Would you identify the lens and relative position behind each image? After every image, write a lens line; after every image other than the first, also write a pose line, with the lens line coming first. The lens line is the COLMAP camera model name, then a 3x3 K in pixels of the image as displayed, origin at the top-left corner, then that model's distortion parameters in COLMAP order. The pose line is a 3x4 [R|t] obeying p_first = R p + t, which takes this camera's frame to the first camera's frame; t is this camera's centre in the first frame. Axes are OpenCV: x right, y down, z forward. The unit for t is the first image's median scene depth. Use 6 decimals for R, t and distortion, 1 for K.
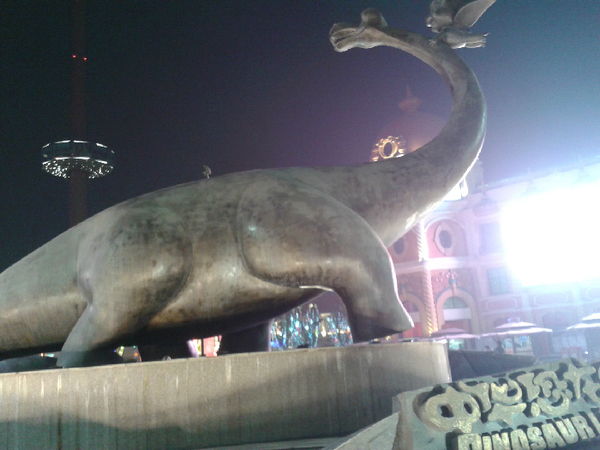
lens RADIAL K [[584.8, 0, 300.0], [0, 584.8, 225.0], [0, 0, 1]] dist [0.171055, -0.452160]
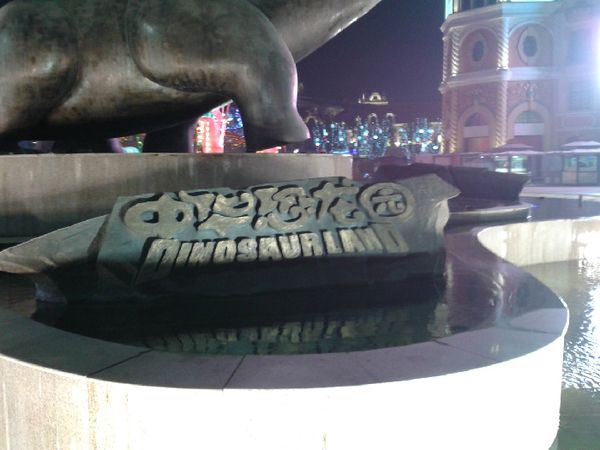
lens RADIAL K [[584.8, 0, 300.0], [0, 584.8, 225.0], [0, 0, 1]] dist [0.171055, -0.452160]
pose [[0.986780, 0.076029, -0.143127, 0.340671], [-0.026151, 0.946259, 0.322351, -0.005723], [0.159943, -0.314346, 0.935737, 0.041257]]
